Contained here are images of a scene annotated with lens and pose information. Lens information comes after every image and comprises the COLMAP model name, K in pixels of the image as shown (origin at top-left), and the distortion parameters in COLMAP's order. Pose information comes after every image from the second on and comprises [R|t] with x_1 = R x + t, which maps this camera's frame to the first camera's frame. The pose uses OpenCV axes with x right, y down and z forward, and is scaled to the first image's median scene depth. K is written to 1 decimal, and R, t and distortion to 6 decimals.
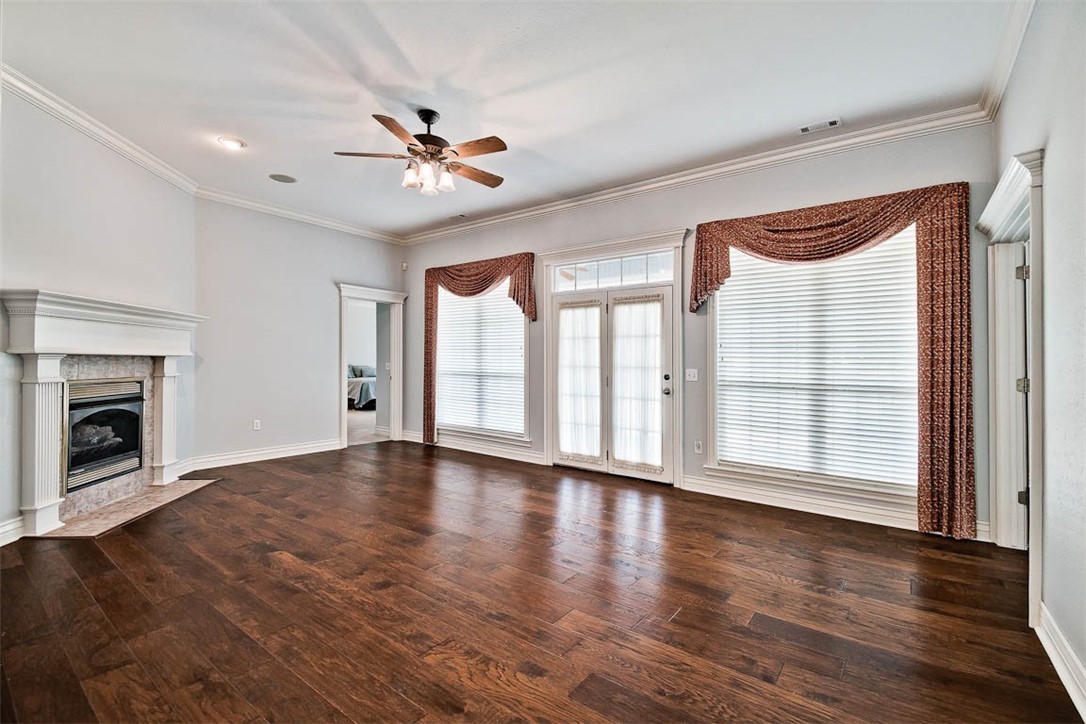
lens RADIAL K [[480.2, 0, 544.8], [0, 480.2, 355.3], [0, 0, 1]] dist [0.011041, -0.017376]
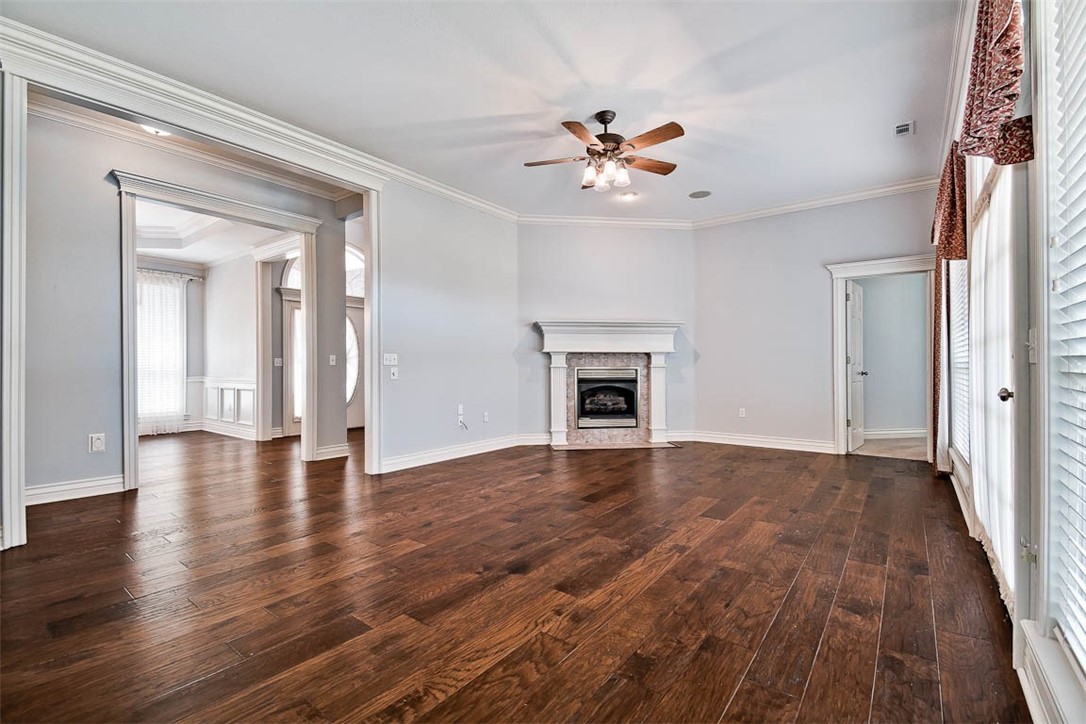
lens RADIAL K [[483.4, 0, 546.7], [0, 483.4, 371.6], [0, 0, 1]] dist [-0.001783, -0.000312]
pose [[0.001959, -0.000282, -0.999998, 0.832016], [0.018030, 0.999837, -0.000247, 0.066698], [0.999836, -0.018030, 0.001964, 0.858085]]
